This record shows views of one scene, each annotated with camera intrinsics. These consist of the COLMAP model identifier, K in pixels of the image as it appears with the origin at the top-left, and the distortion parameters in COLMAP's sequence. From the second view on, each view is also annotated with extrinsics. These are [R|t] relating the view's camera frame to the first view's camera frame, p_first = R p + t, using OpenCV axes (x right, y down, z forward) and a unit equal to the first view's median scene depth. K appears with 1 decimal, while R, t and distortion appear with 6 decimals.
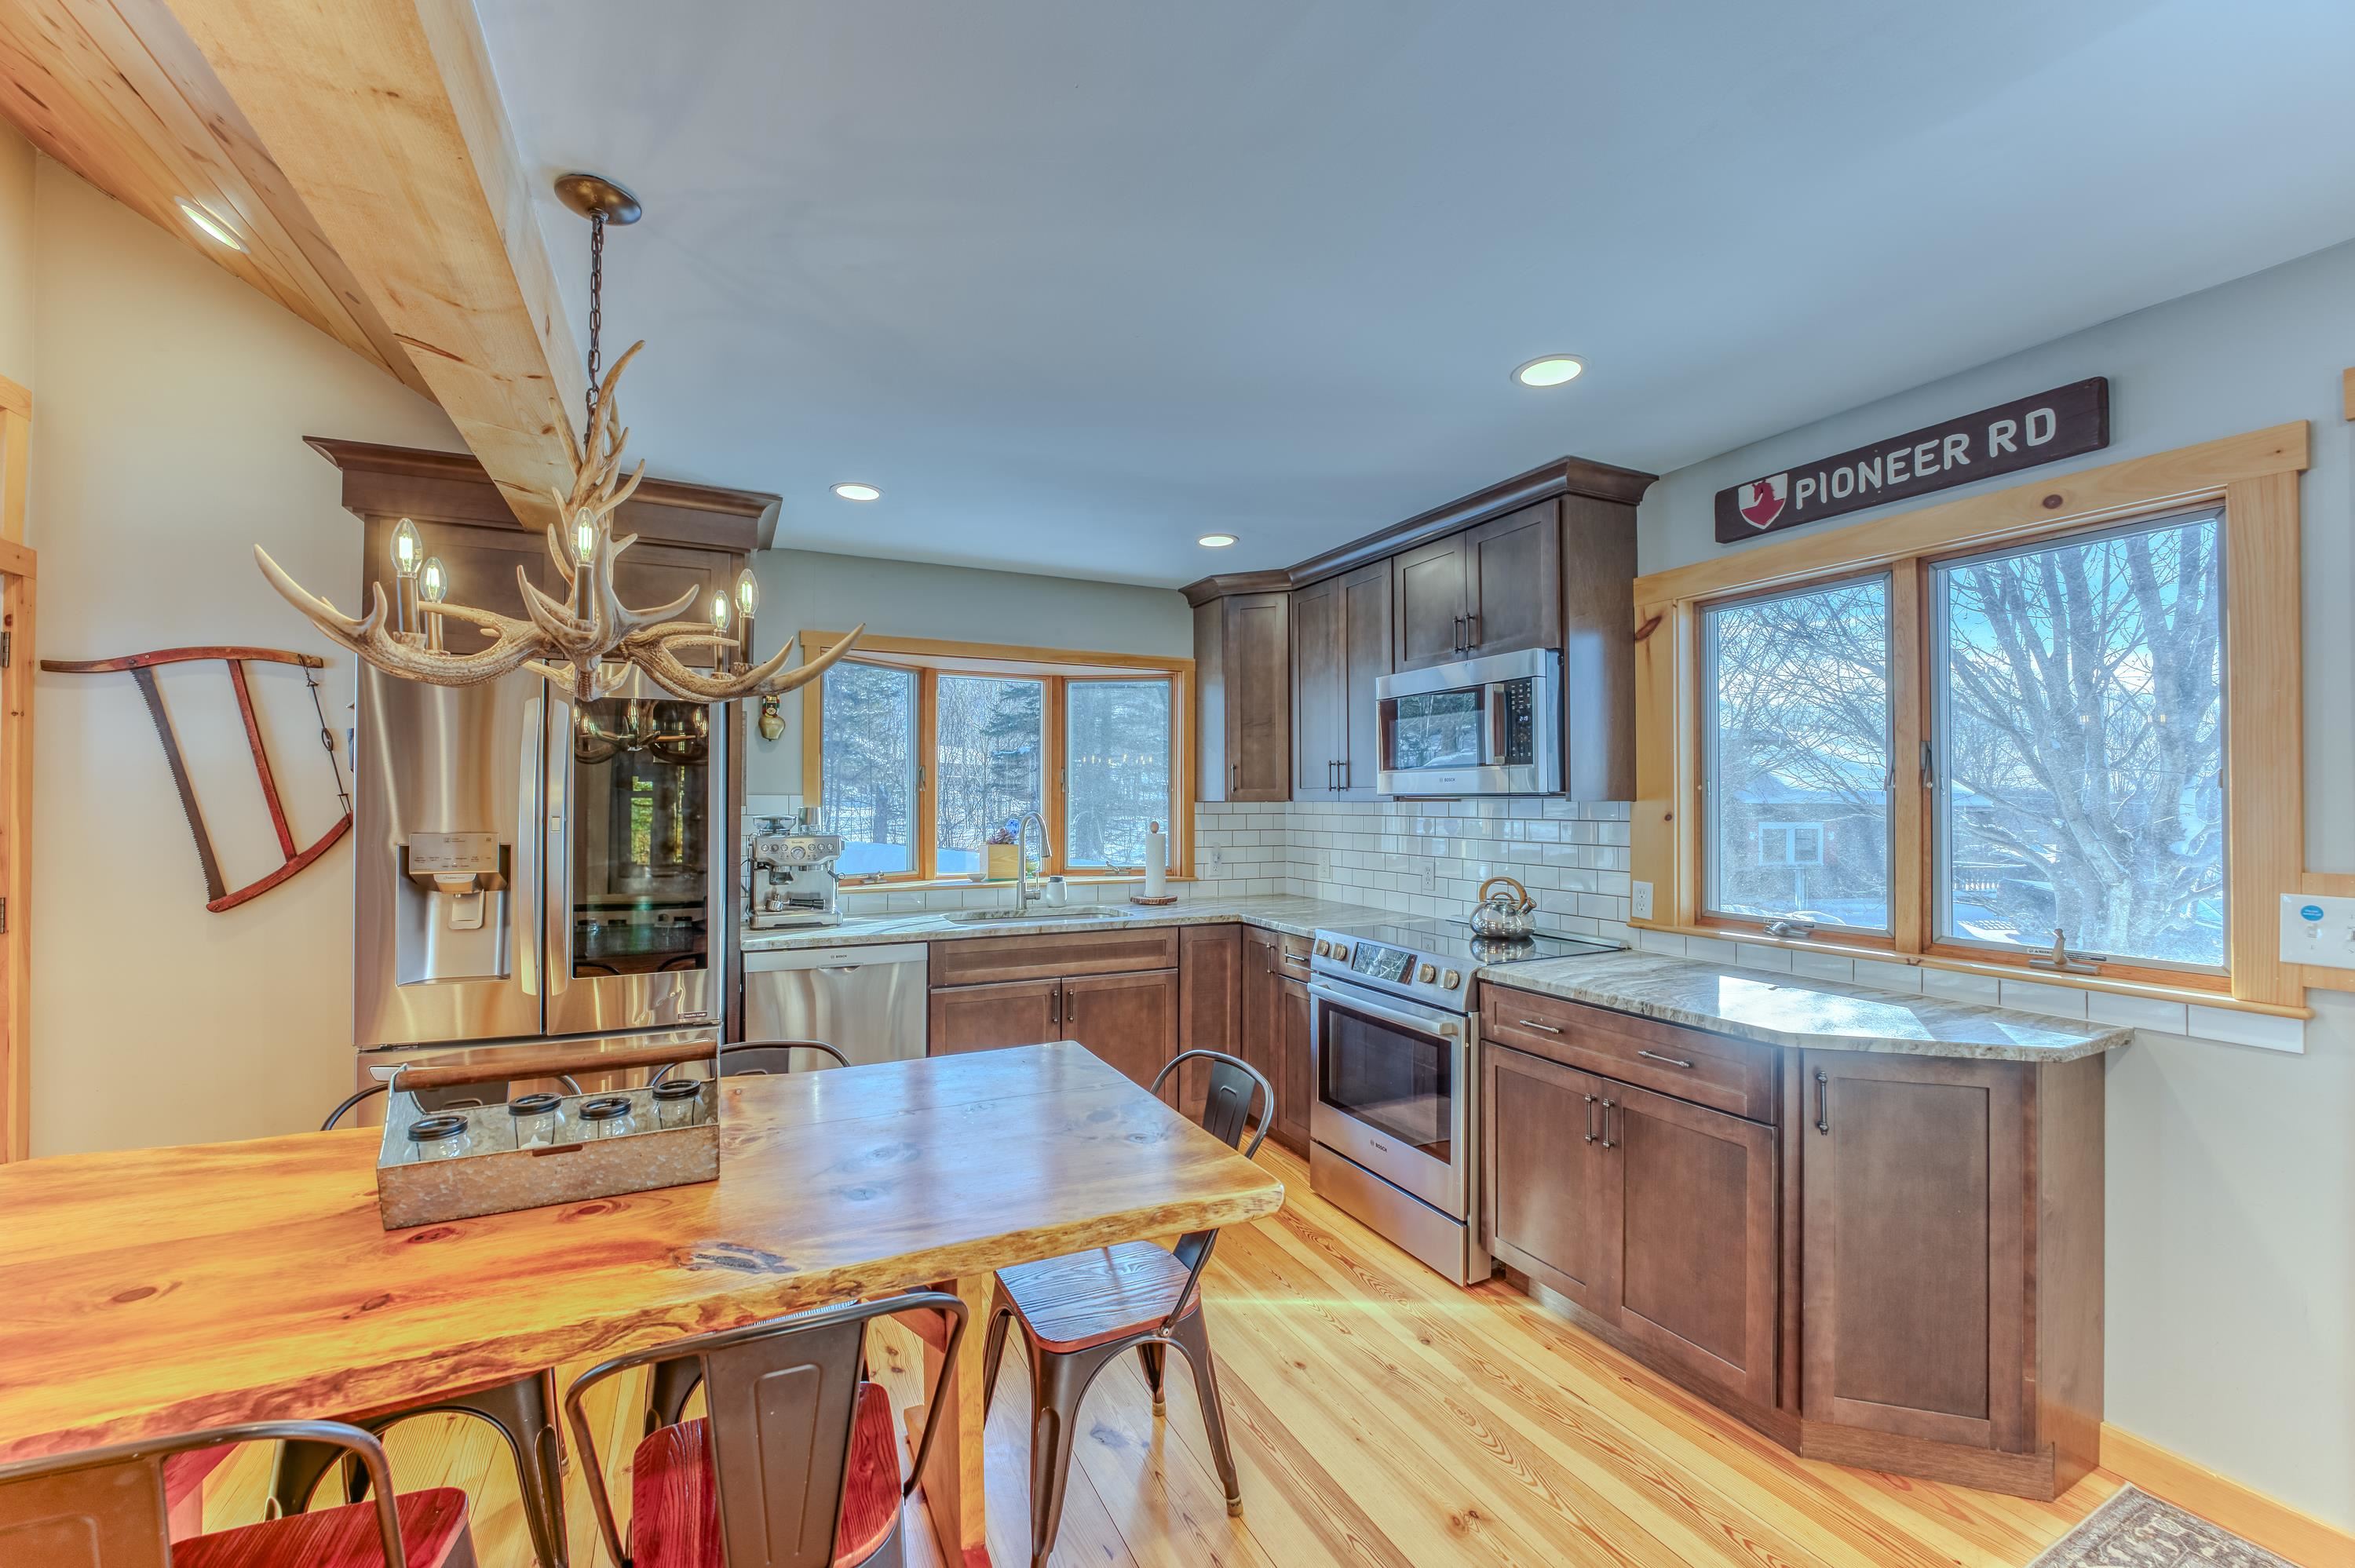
lens RADIAL K [[948.0, 0, 1191.0], [0, 948.0, 781.8], [0, 0, 1]] dist [-0.020041, 0.002185]
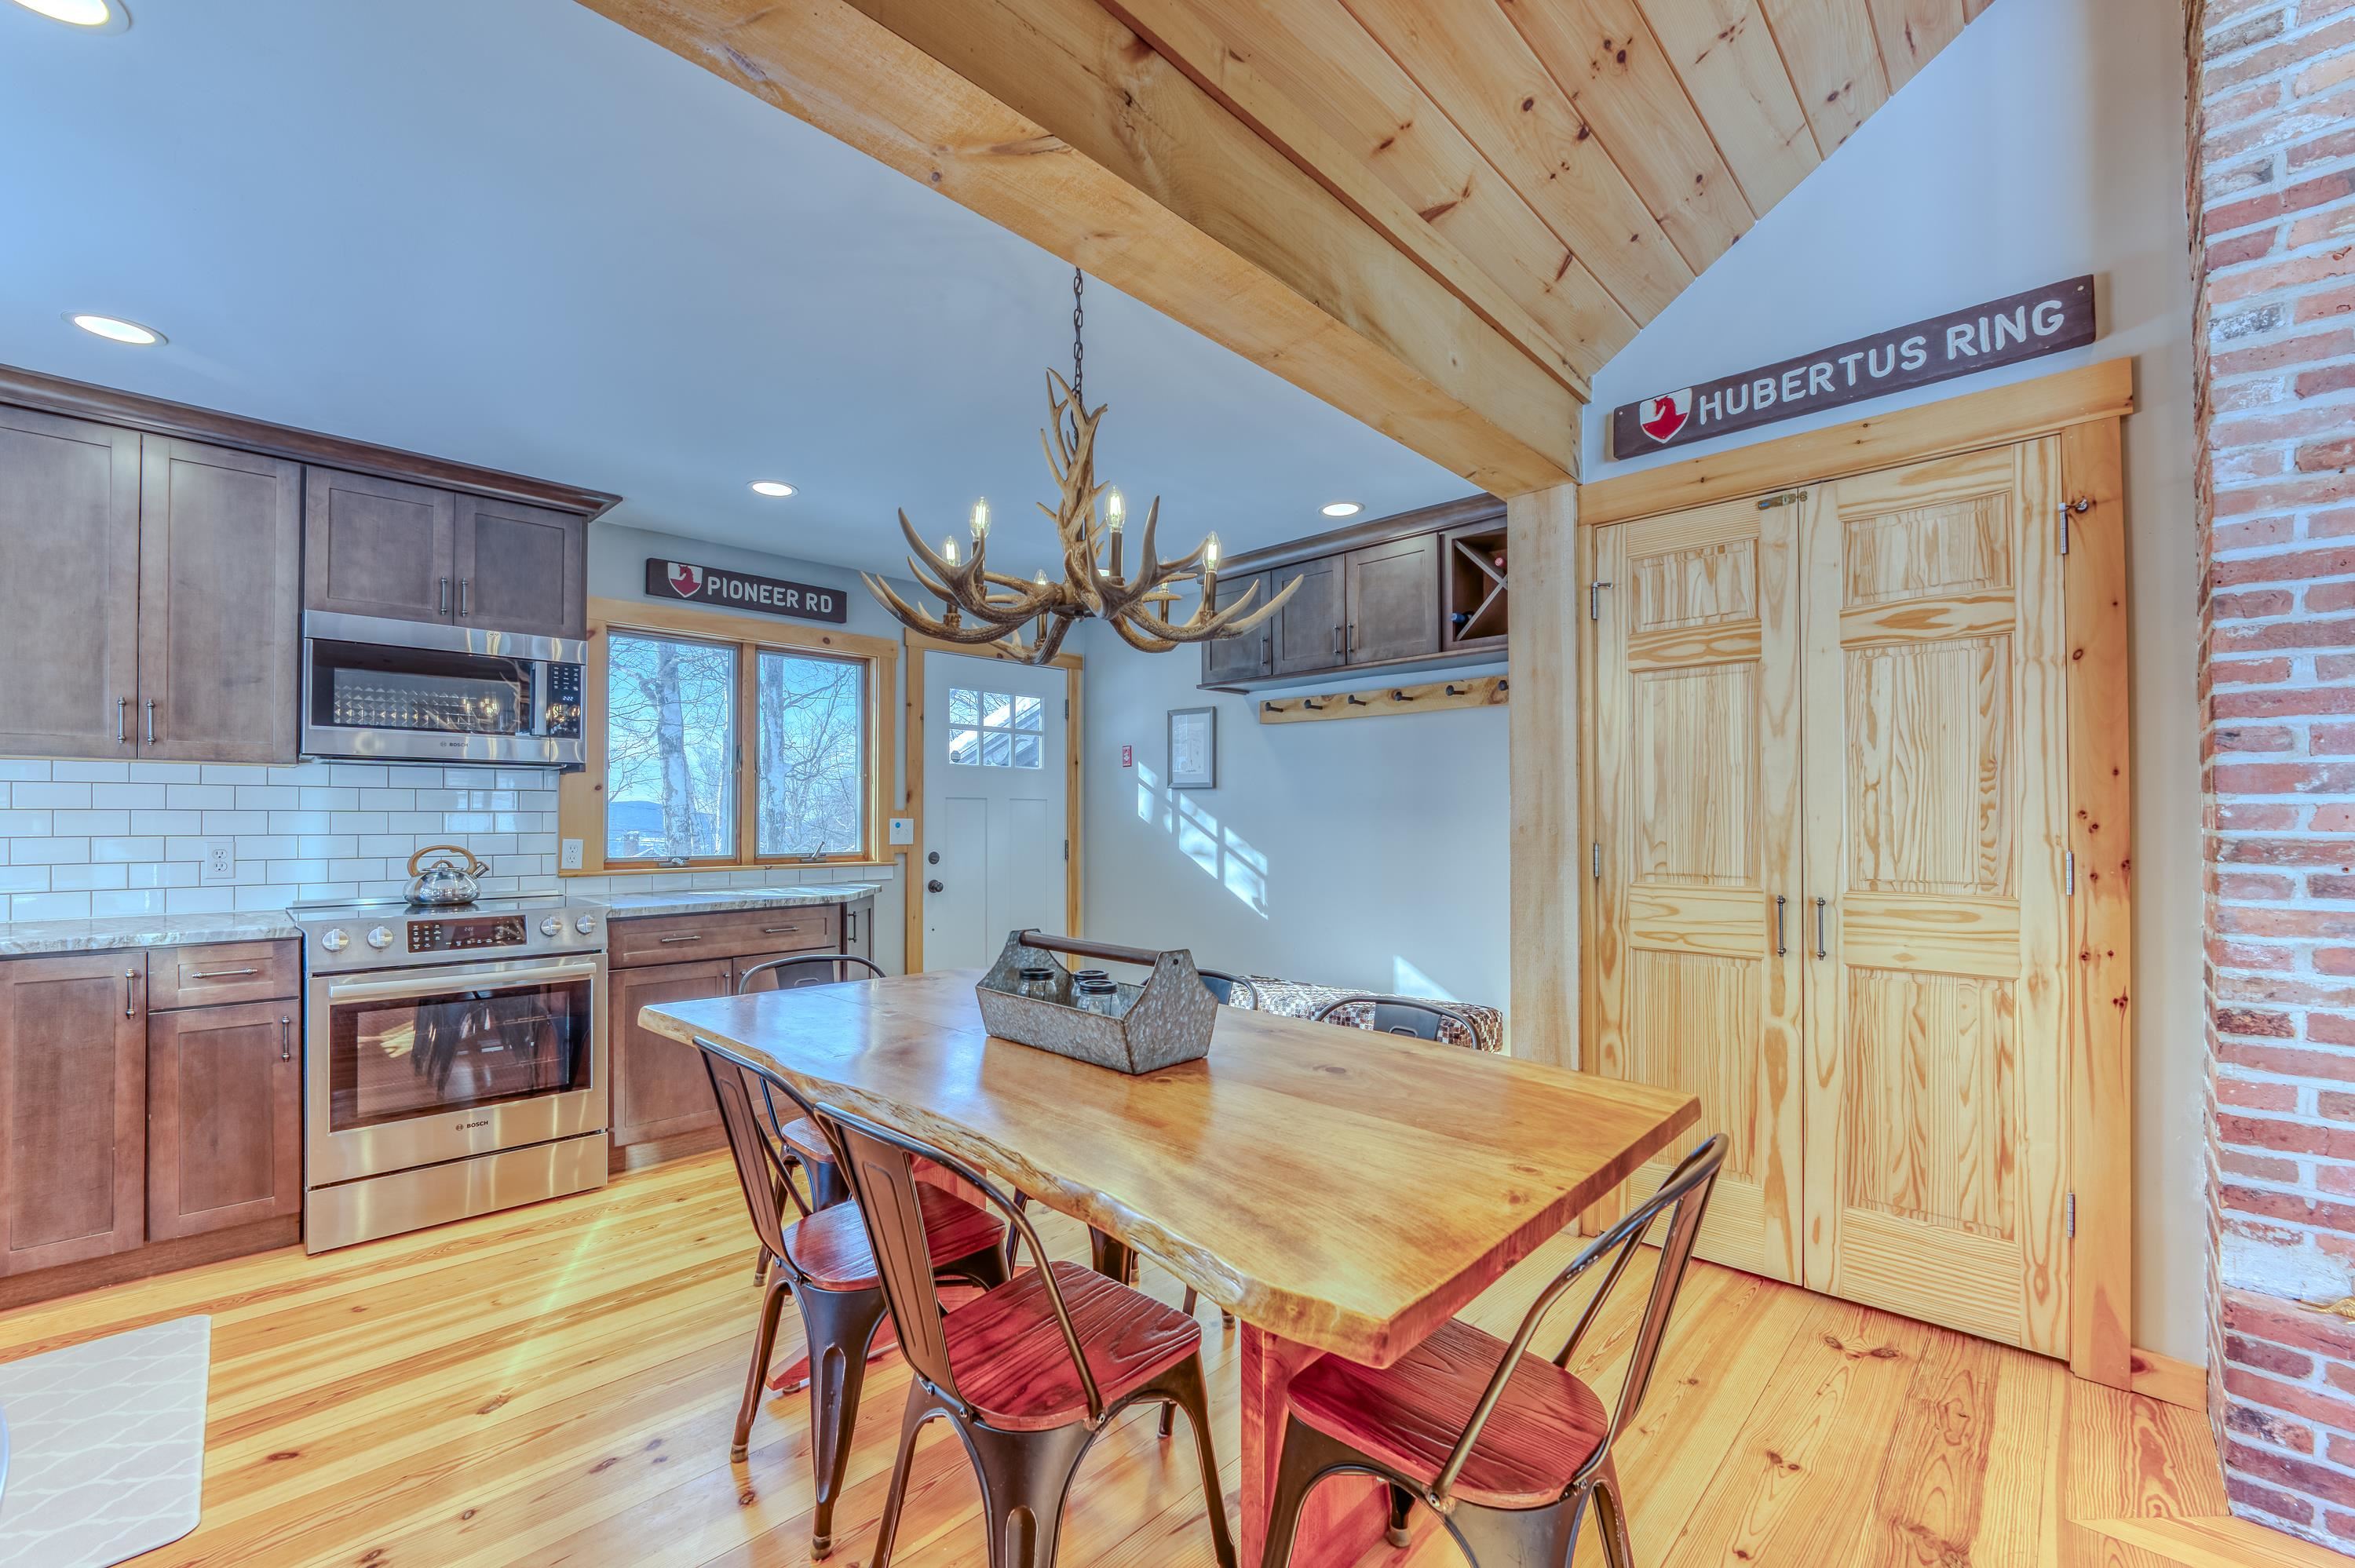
lens RADIAL K [[948.0, 0, 1131.7], [0, 948.0, 811.1], [0, 0, 1]] dist [-0.020041, 0.002185]
pose [[-0.300208, 0.007497, 0.953844, -0.786759], [-0.017682, 0.999754, -0.013423, 0.061536], [-0.953710, -0.020896, -0.300001, 0.573042]]
